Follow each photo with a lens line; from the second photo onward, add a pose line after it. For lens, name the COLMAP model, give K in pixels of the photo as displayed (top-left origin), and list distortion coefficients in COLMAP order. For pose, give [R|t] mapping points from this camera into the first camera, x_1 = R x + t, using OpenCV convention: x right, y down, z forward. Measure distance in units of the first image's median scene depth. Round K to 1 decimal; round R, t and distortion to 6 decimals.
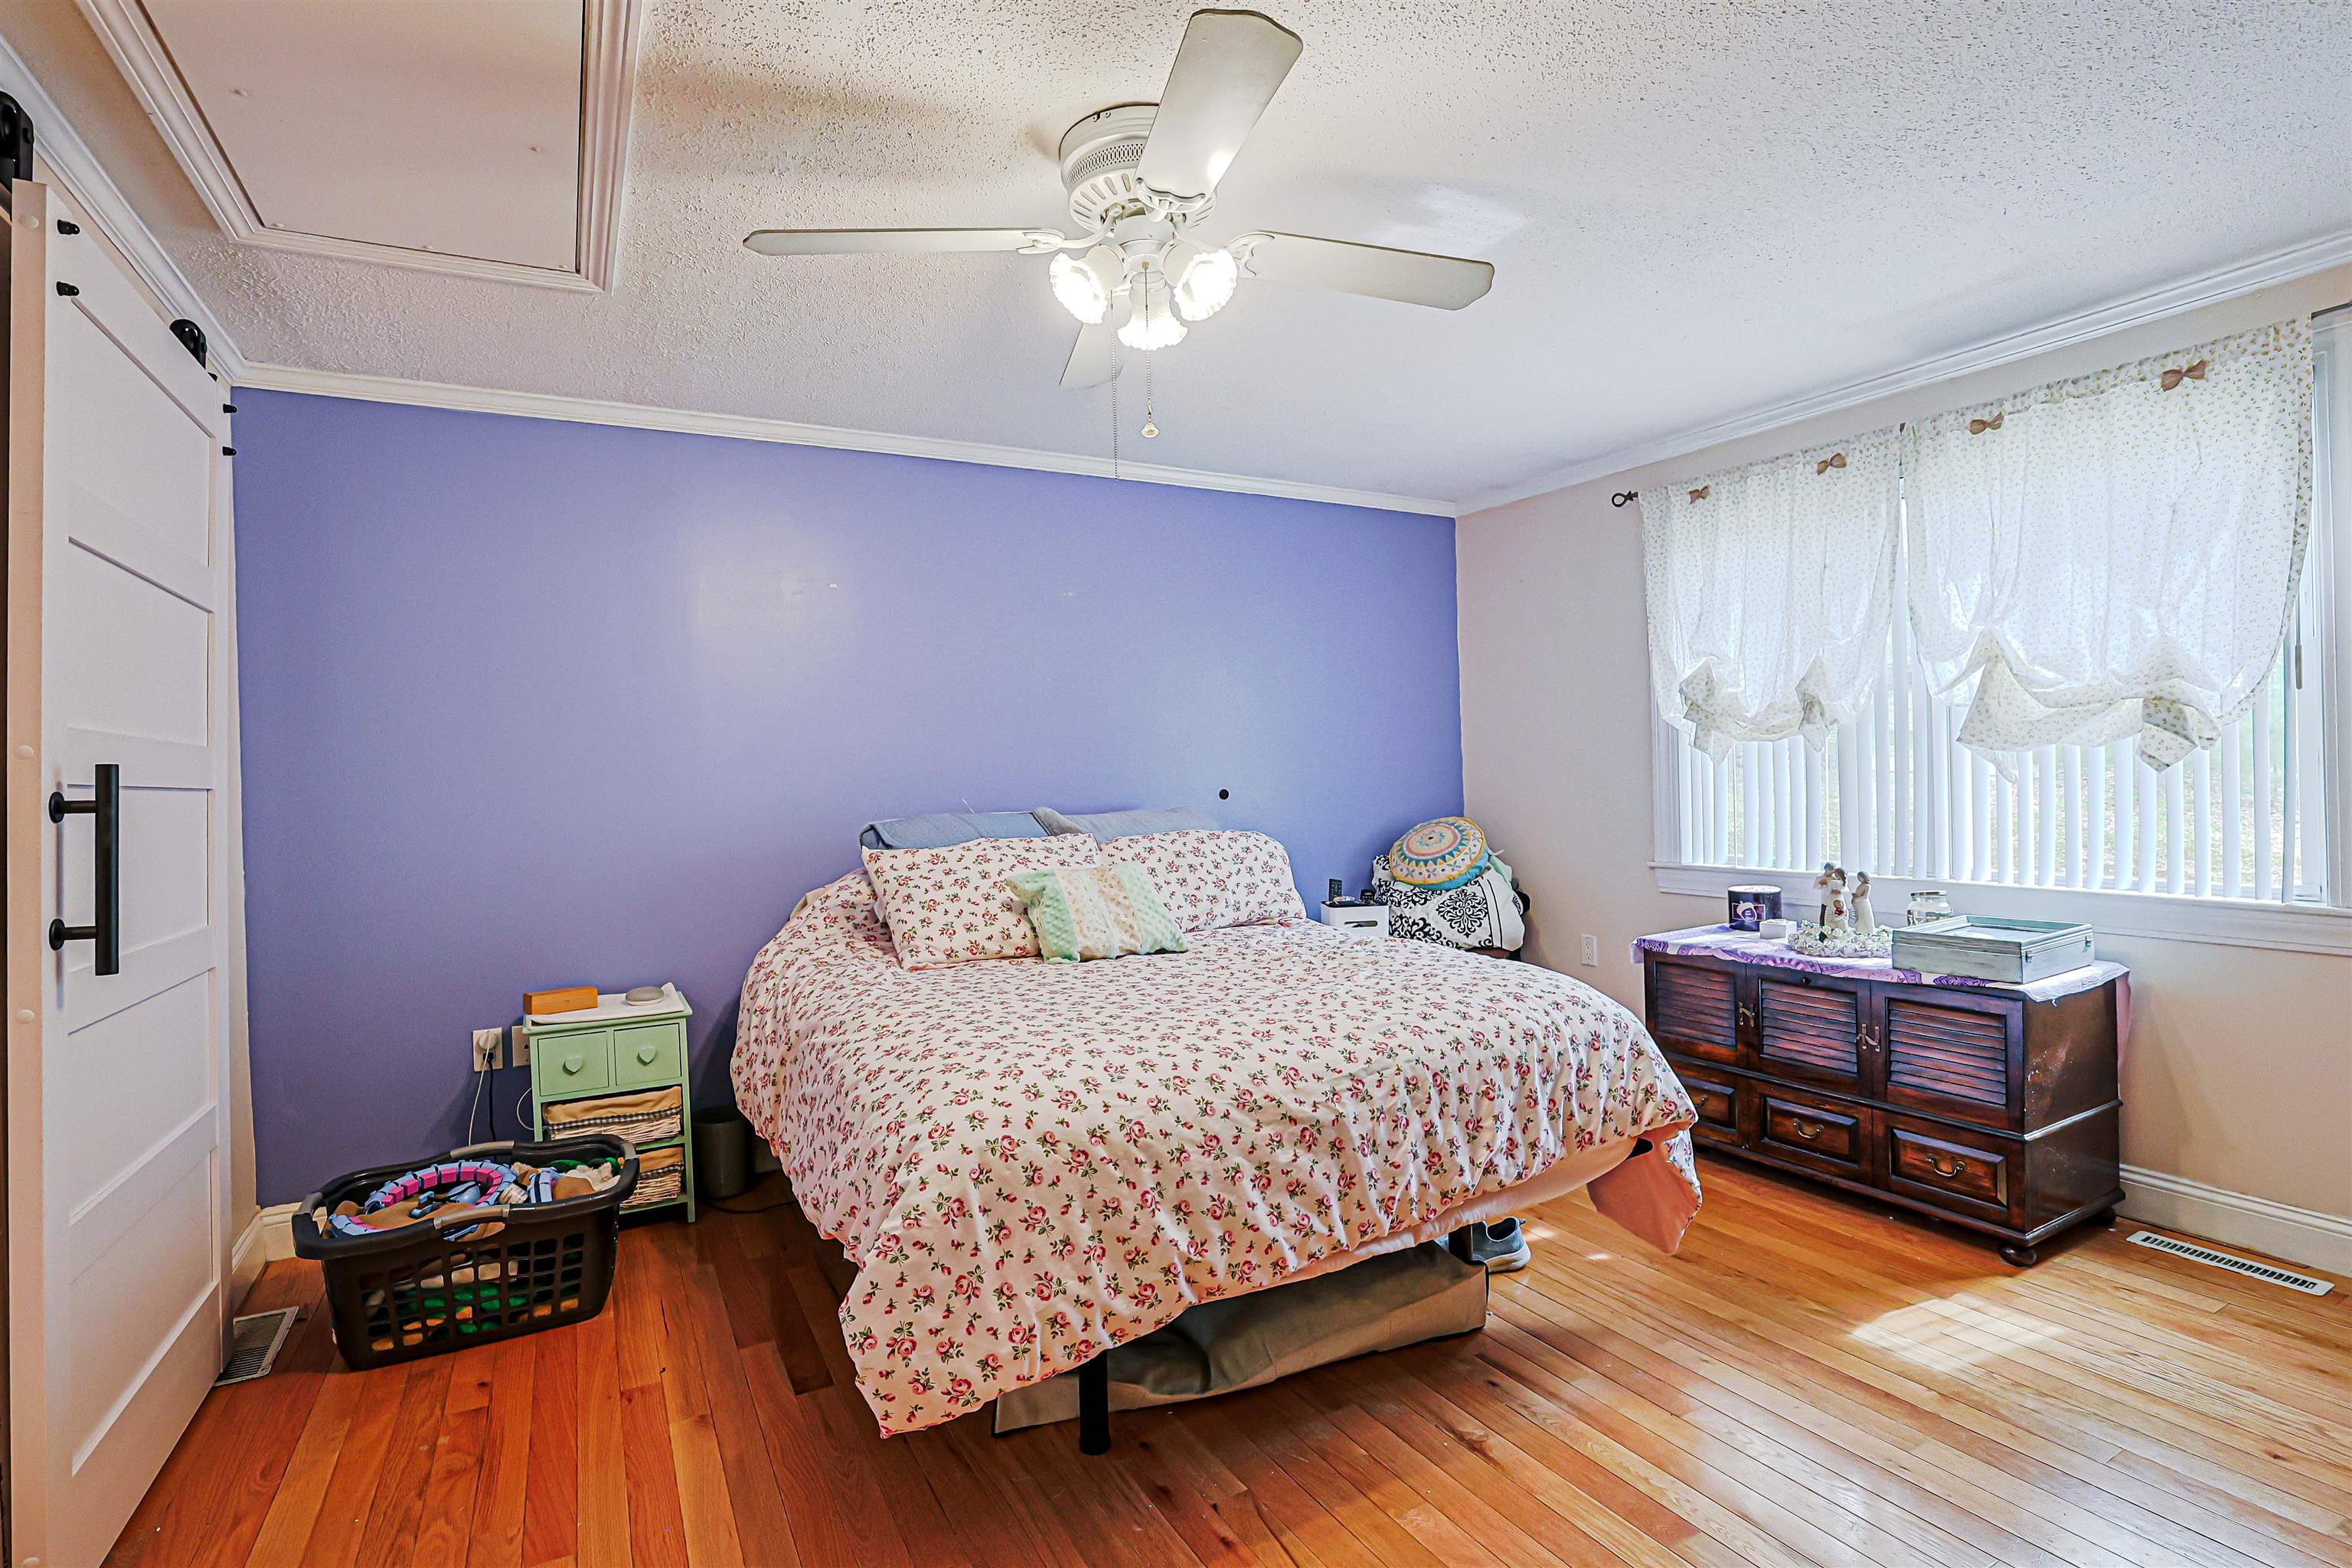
lens RADIAL K [[1090.2, 0, 1162.7], [0, 1090.2, 777.7], [0, 0, 1]] dist [-0.043591, 0.014397]
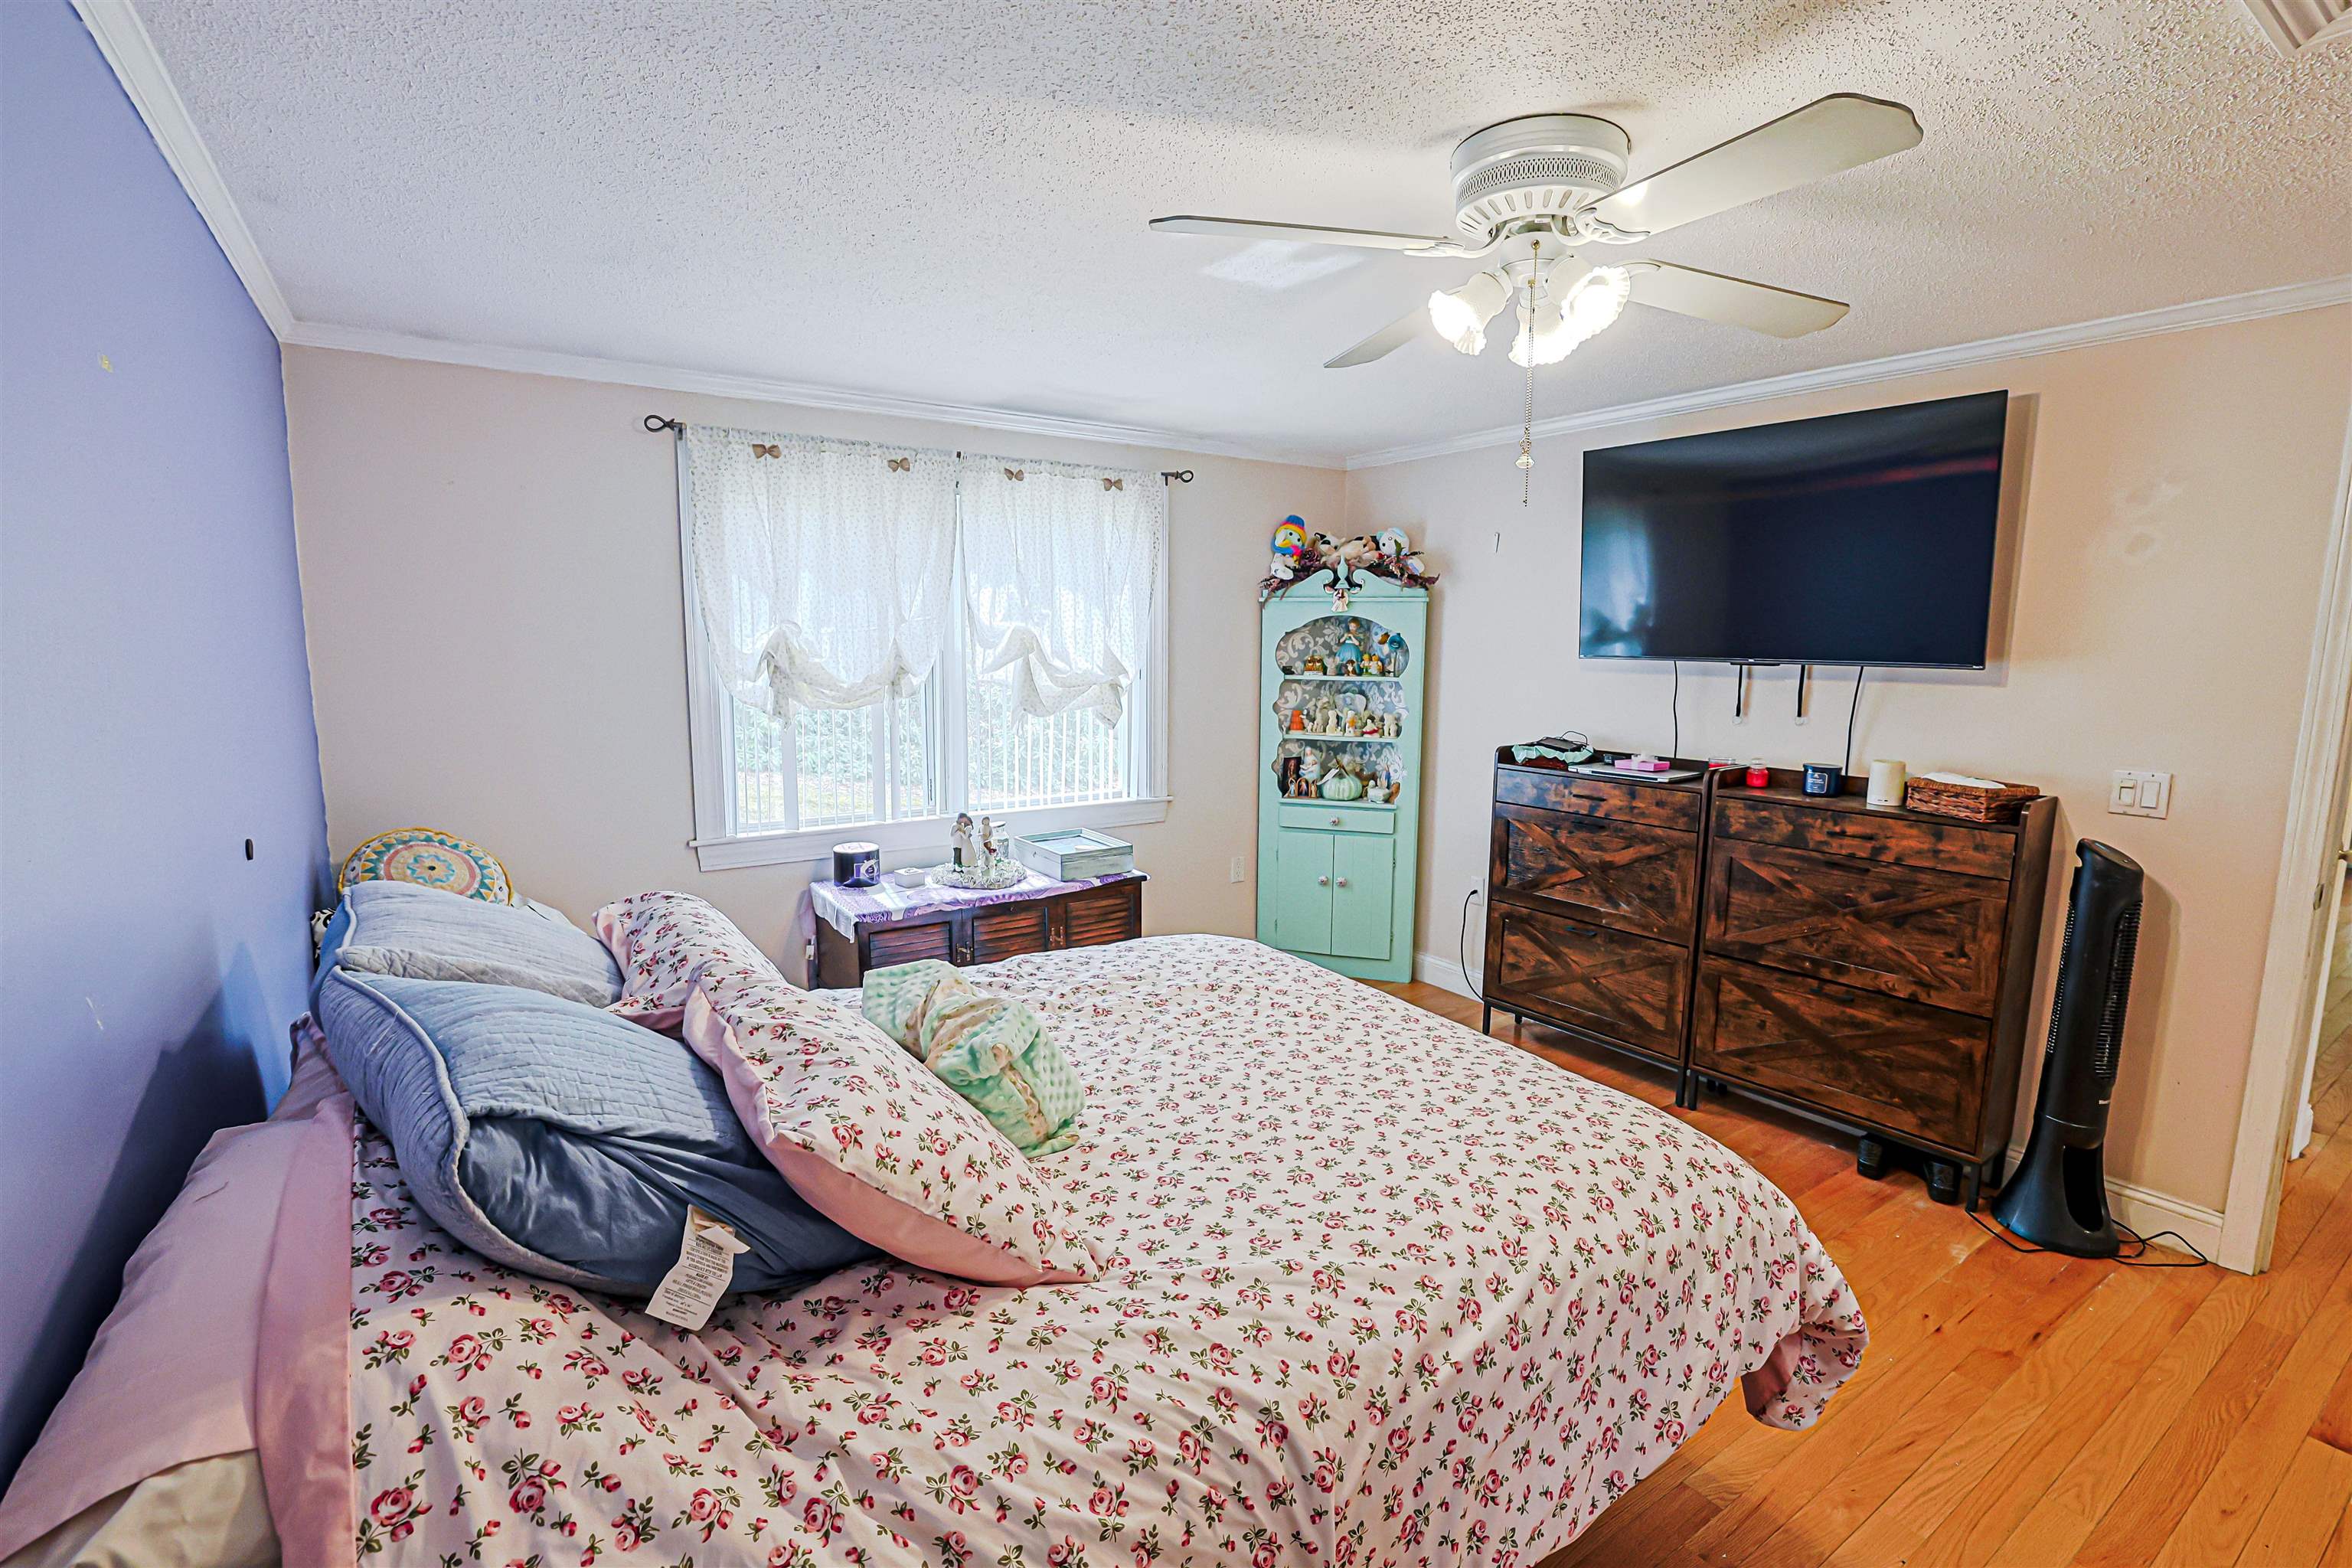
lens RADIAL K [[1090.2, 0, 1162.7], [0, 1090.2, 777.7], [0, 0, 1]] dist [-0.043591, 0.014397]
pose [[-0.081475, -0.106042, 0.991018, -0.576671], [0.004921, 0.994269, 0.106795, -0.087555], [-0.996663, 0.013578, -0.080486, 0.836774]]
